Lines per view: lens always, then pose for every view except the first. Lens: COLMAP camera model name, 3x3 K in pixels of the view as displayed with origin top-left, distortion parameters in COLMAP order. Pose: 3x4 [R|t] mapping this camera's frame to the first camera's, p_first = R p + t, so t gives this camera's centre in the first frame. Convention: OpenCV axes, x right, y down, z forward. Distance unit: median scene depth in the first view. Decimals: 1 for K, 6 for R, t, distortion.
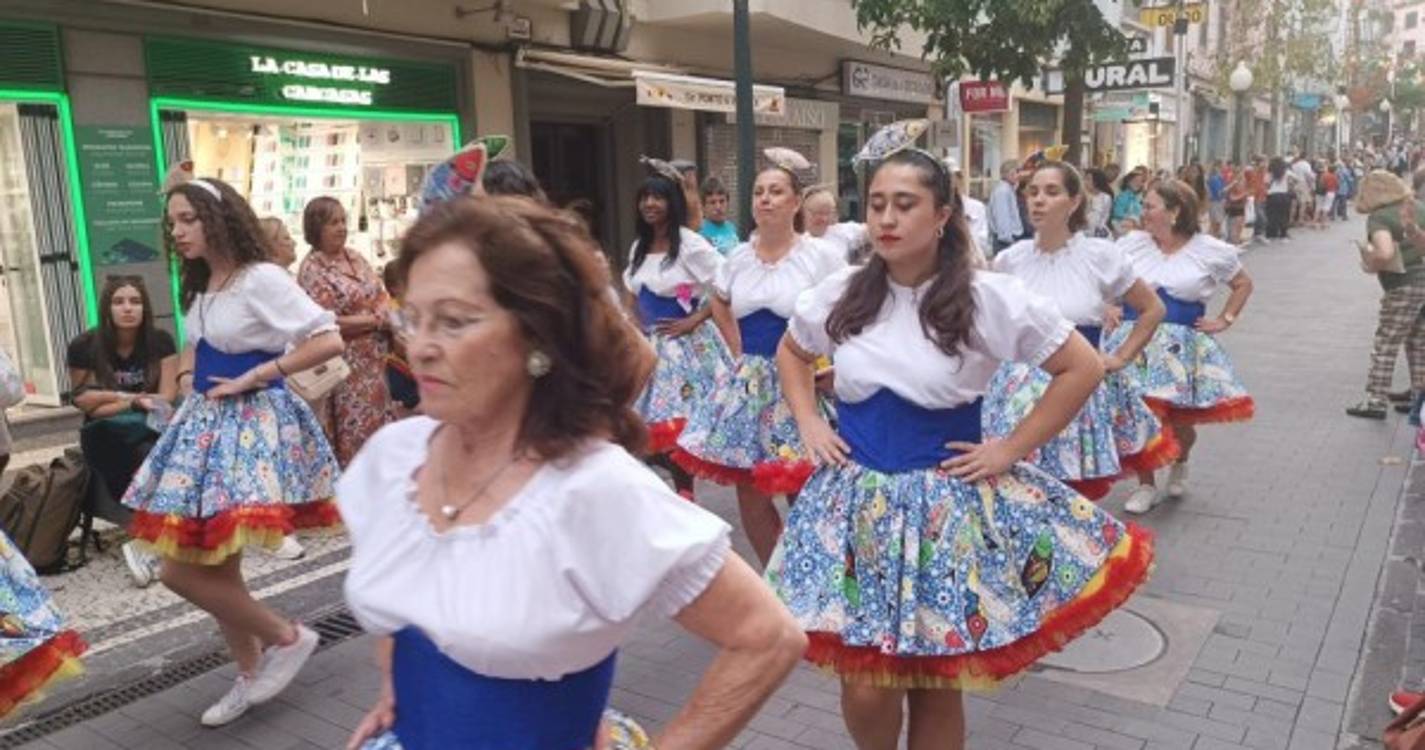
lens RADIAL K [[1026.8, 0, 722.2], [0, 1026.8, 375.2], [0, 0, 1]] dist [0.033694, -0.022708]
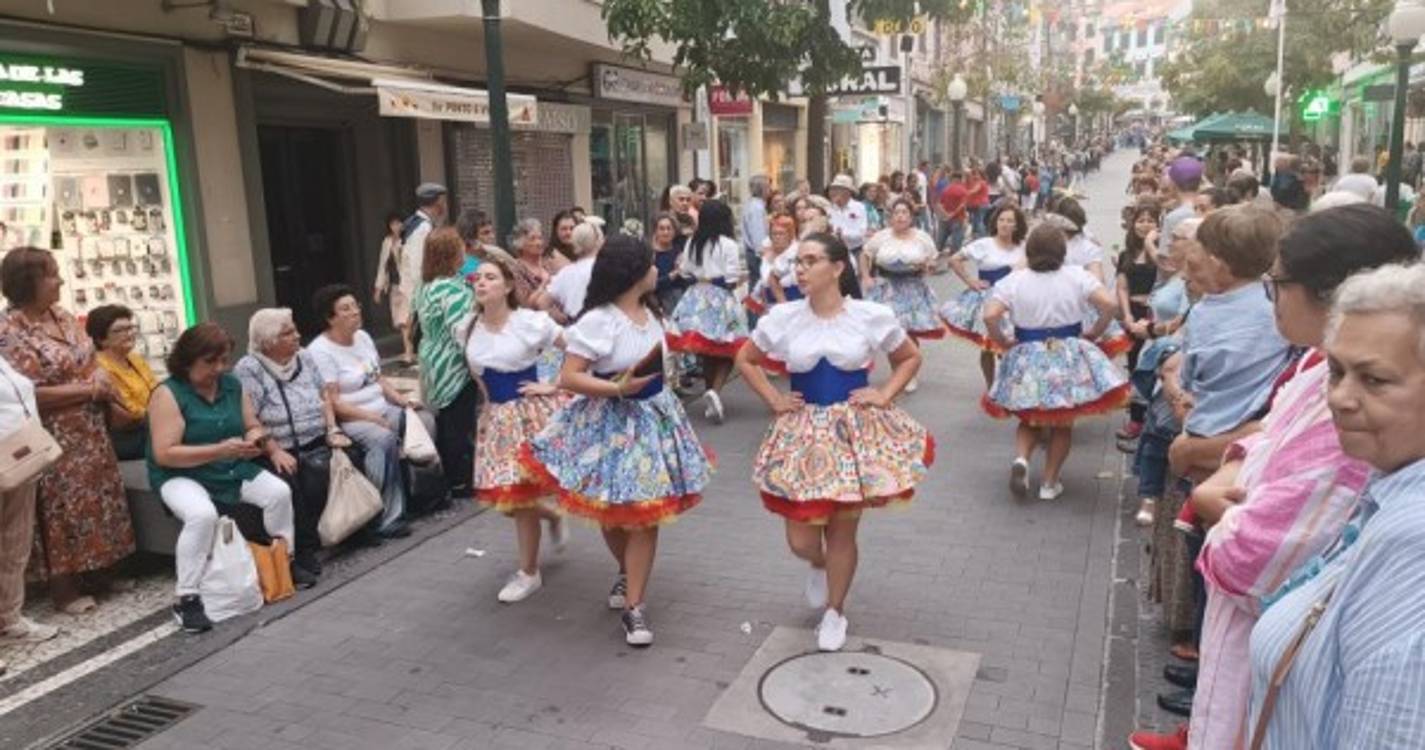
lens RADIAL K [[1026.8, 0, 717.5], [0, 1026.8, 374.1], [0, 0, 1]] dist [0.033694, -0.022708]
pose [[0.972505, -0.035066, 0.230225, -0.006411], [0.032073, 0.999345, 0.016730, -0.026939], [-0.230661, -0.008886, 0.972994, 0.007213]]
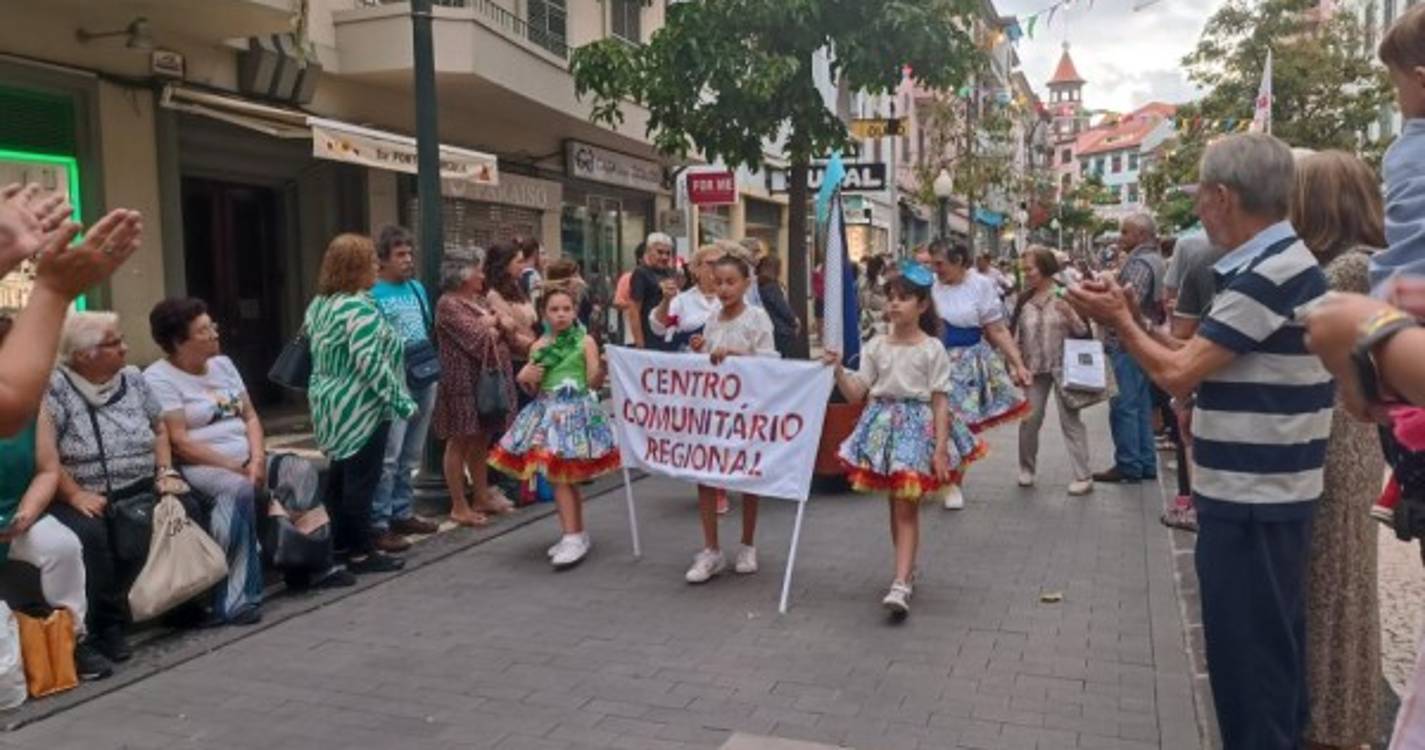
lens RADIAL K [[1026.8, 0, 714.8], [0, 1026.8, 381.6], [0, 0, 1]] dist [0.033694, -0.022708]
pose [[0.969850, -0.000117, 0.243702, 0.026364], [0.021887, 0.996001, -0.086625, 0.002524], [-0.242717, 0.089347, 0.965974, 0.097141]]
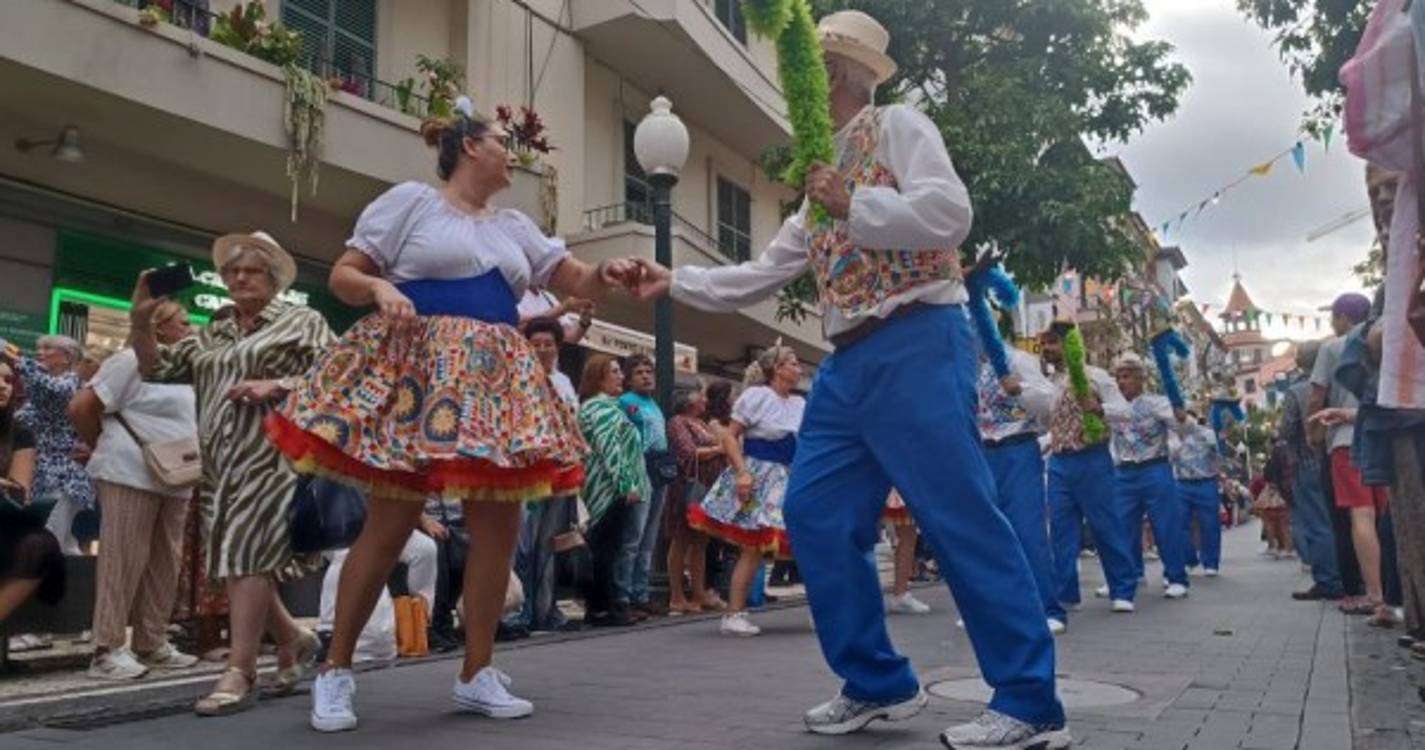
lens RADIAL K [[1026.8, 0, 720.7], [0, 1026.8, 375.0], [0, 0, 1]] dist [0.033694, -0.022708]
pose [[0.995652, 0.031933, 0.087504, -0.005669], [-0.002267, 0.947432, -0.319950, 0.081904], [-0.093121, 0.318361, 0.943385, 0.029816]]
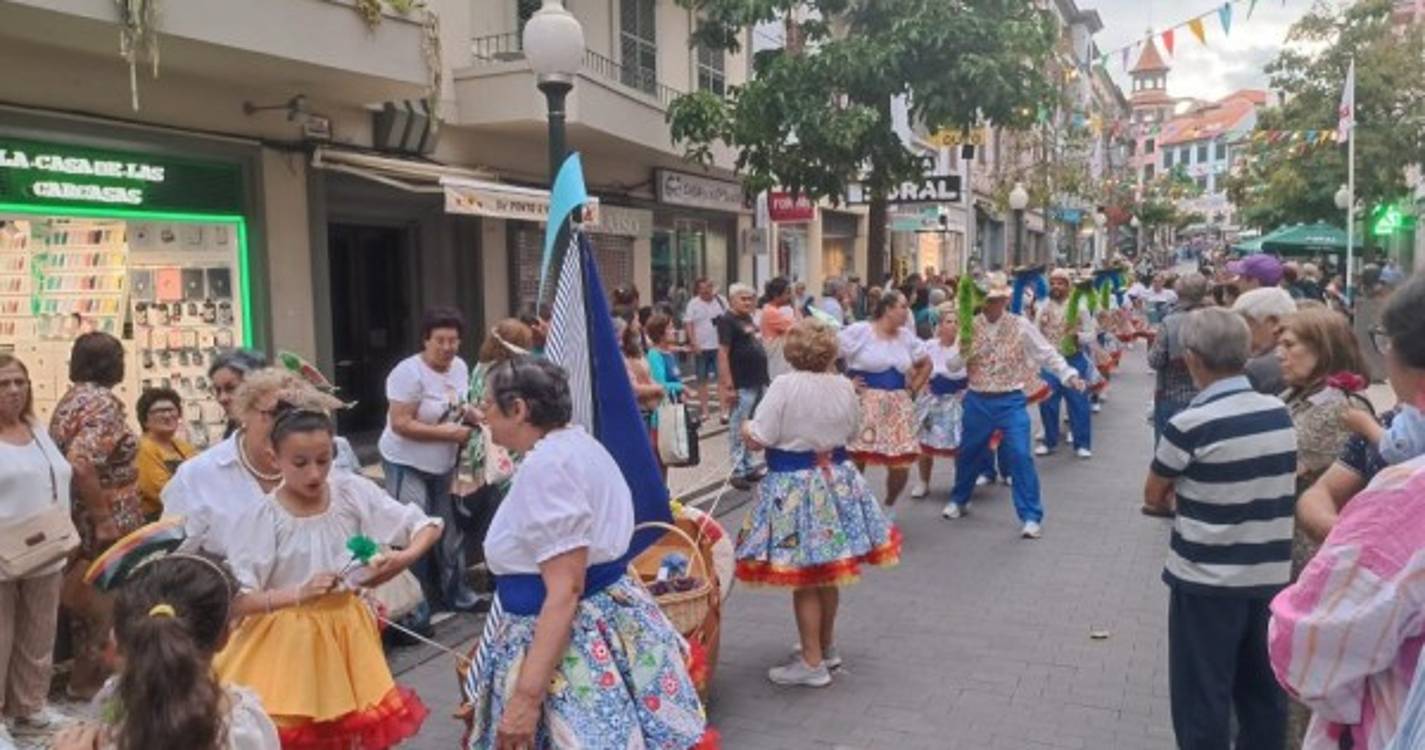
lens RADIAL K [[1026.8, 0, 717.9], [0, 1026.8, 373.7], [0, 0, 1]] dist [0.033694, -0.022708]
pose [[0.983966, 0.003902, 0.178316, -0.002788], [0.012060, 0.996017, -0.088340, -0.021951], [-0.177950, 0.089074, 0.980000, 0.025800]]
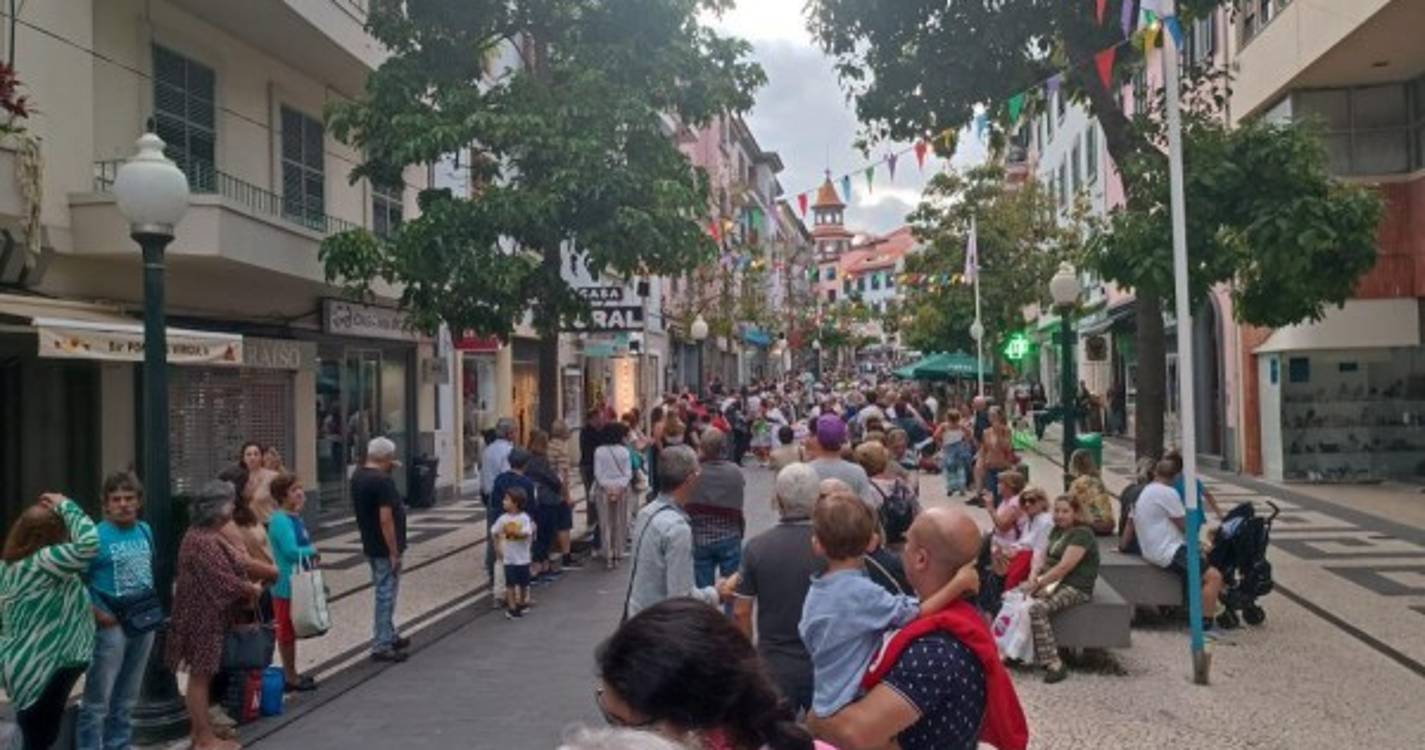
lens RADIAL K [[1026.8, 0, 712.3], [0, 1026.8, 374.0], [0, 0, 1]] dist [0.033694, -0.022708]
pose [[0.900065, 0.024627, 0.435059, 0.038858], [0.063890, 0.980154, -0.187660, -0.044894], [-0.431046, 0.196702, 0.880629, 0.008144]]
